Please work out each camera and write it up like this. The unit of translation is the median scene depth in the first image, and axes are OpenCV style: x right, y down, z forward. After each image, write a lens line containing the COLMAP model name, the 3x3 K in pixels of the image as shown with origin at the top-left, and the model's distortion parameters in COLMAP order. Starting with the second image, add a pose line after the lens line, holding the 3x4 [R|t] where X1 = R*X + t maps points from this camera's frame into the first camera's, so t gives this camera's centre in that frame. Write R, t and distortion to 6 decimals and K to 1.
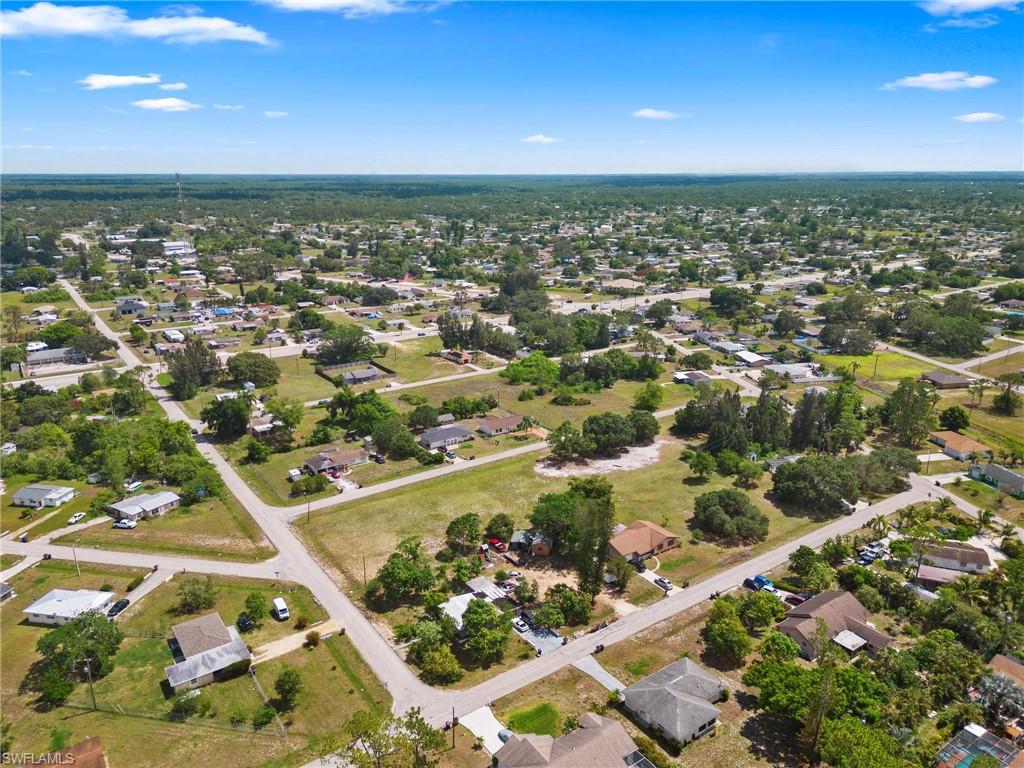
lens RADIAL K [[723.6, 0, 506.0], [0, 723.6, 388.3], [0, 0, 1]] dist [0.090595, -0.102996]
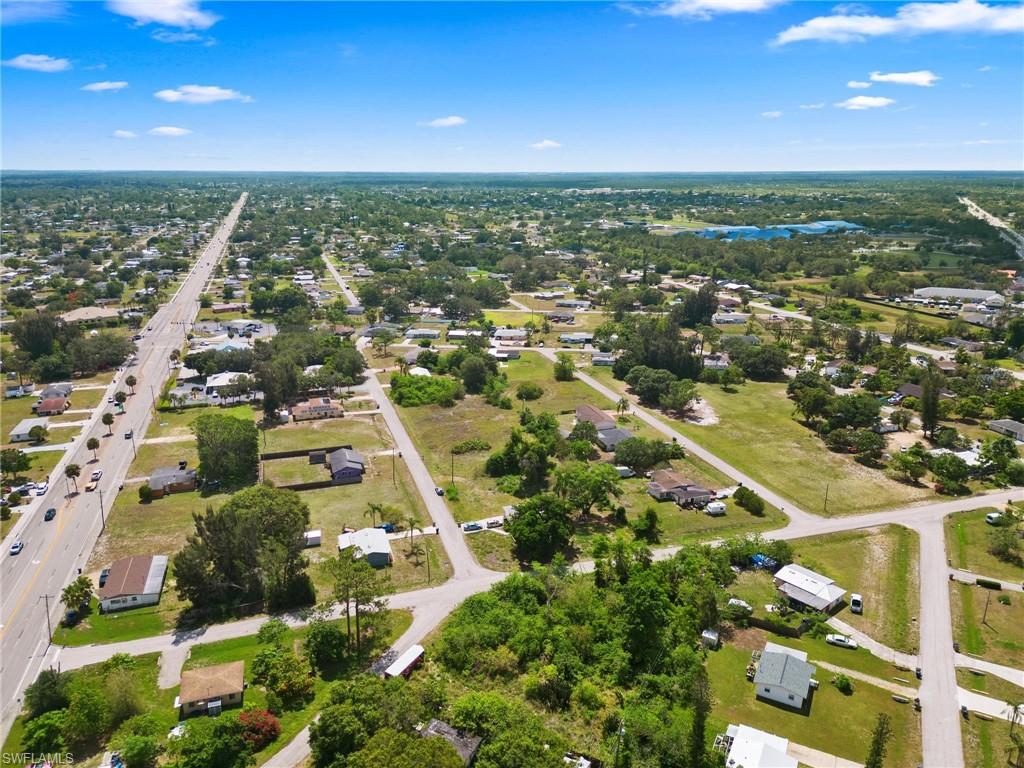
lens RADIAL K [[737.3, 0, 502.8], [0, 737.3, 385.8], [0, 0, 1]] dist [0.089948, -0.109636]
pose [[0.291034, -0.264515, 0.919419, -0.938971], [0.271204, 0.944407, 0.185857, -0.211020], [-0.917468, 0.195259, 0.346592, 0.727493]]
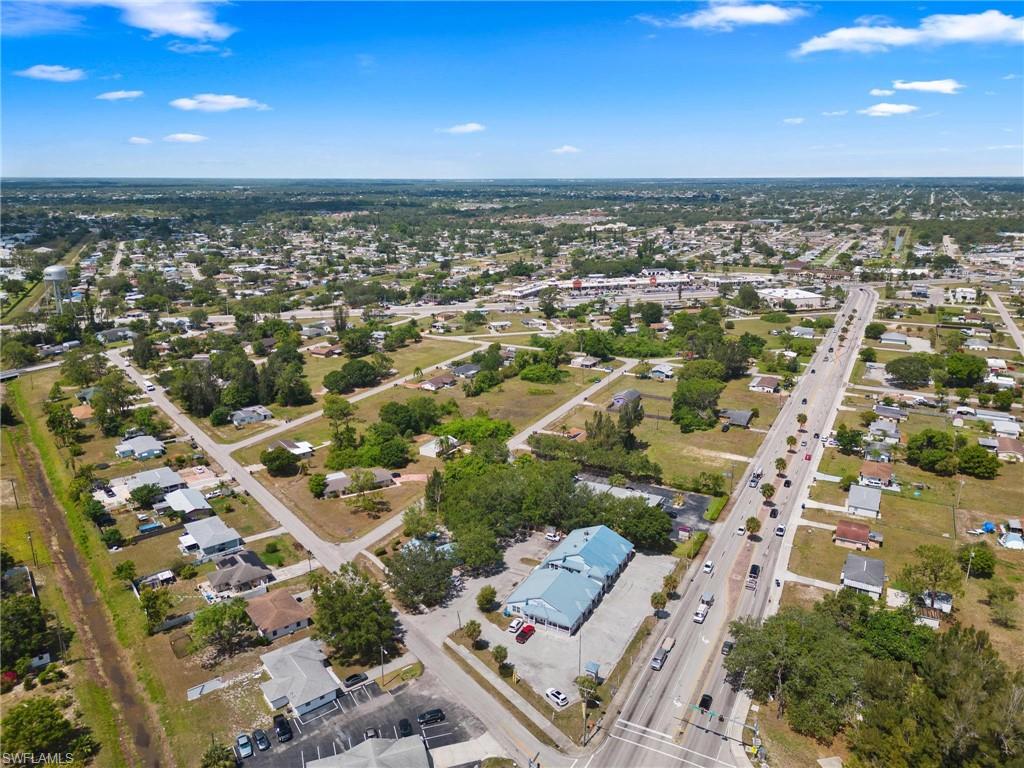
lens RADIAL K [[723.6, 0, 506.0], [0, 723.6, 388.3], [0, 0, 1]] dist [0.090595, -0.102996]
pose [[-0.887104, 0.136217, -0.441012, 0.472257], [-0.127011, 0.846536, 0.516958, -0.638021], [0.443751, 0.514608, -0.733664, 1.993888]]
